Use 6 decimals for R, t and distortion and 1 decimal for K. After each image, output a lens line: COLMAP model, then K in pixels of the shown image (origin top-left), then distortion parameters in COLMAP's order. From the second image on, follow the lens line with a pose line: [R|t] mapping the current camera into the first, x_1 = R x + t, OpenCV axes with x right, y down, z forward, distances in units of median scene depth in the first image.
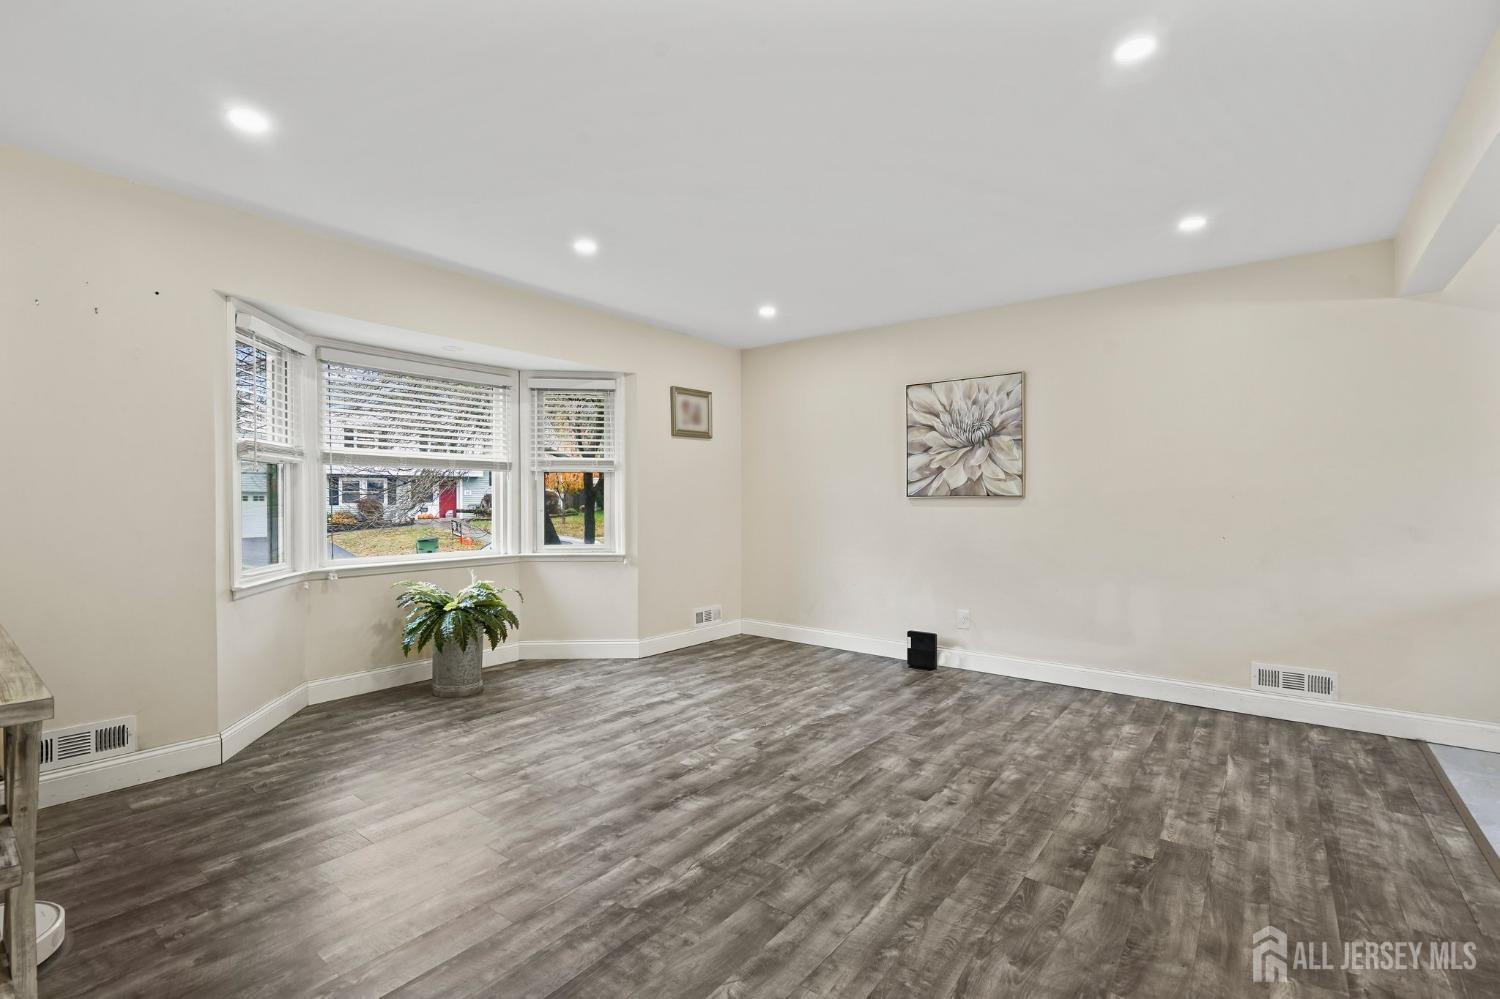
lens RADIAL K [[677.0, 0, 736.7], [0, 677.0, 504.6], [0, 0, 1]] dist [-0.005202, 0.000133]
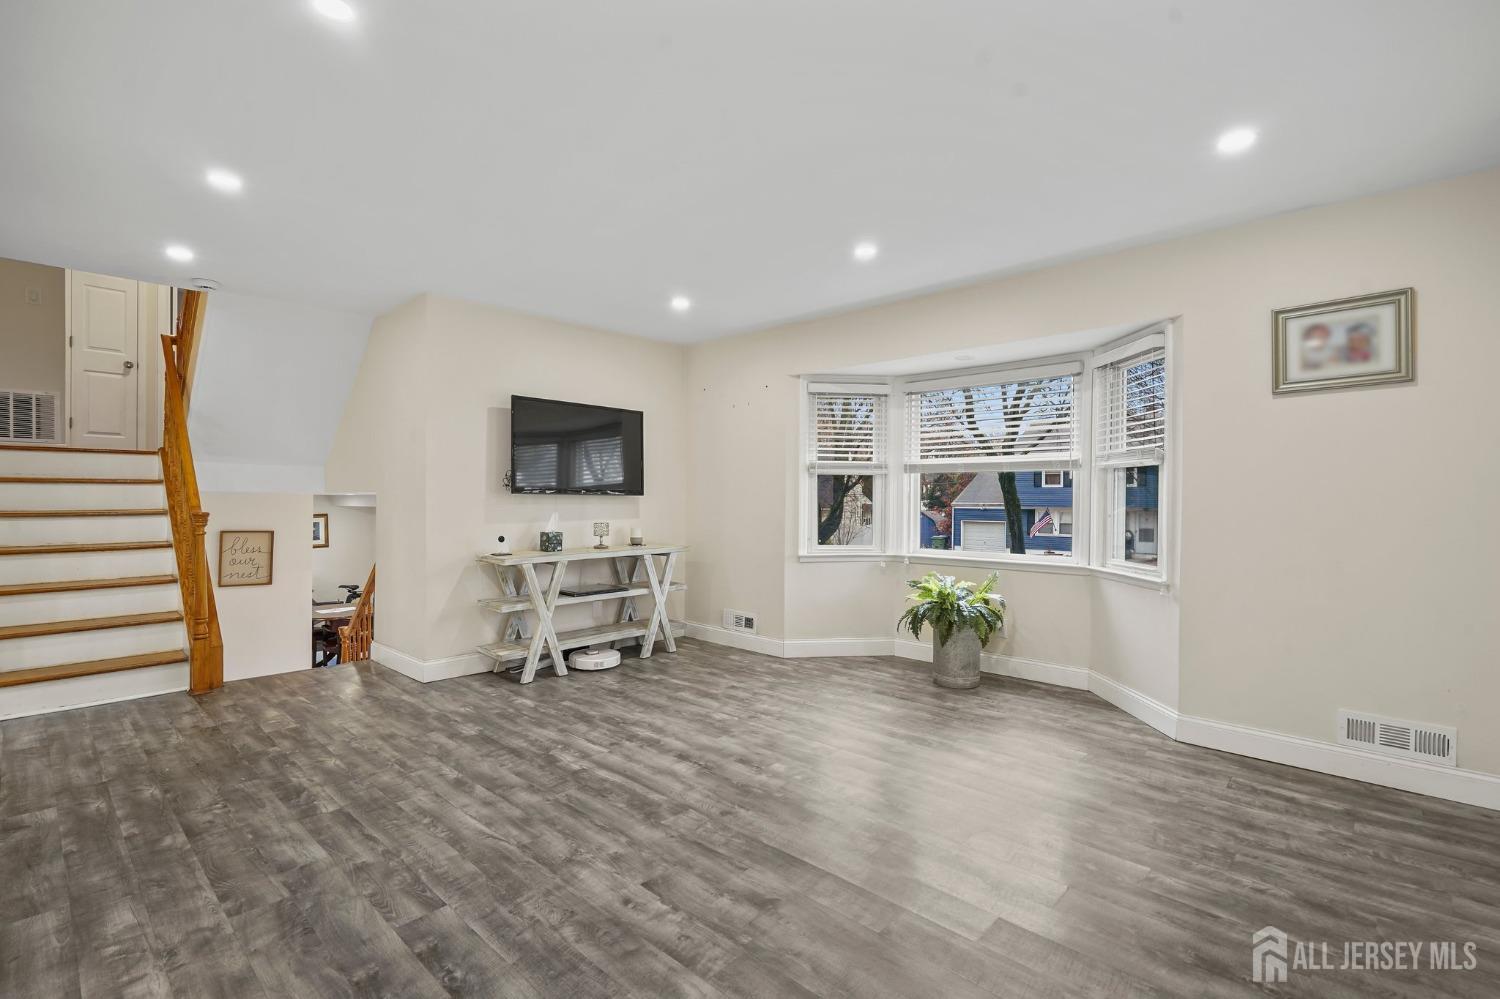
lens RADIAL K [[677.0, 0, 736.7], [0, 677.0, 504.6], [0, 0, 1]] dist [-0.005202, 0.000133]
pose [[-0.089486, 0.006929, -0.995964, 1.000662], [-0.013375, 0.999877, 0.008158, -0.009410], [0.995898, 0.014051, -0.089382, 1.122508]]
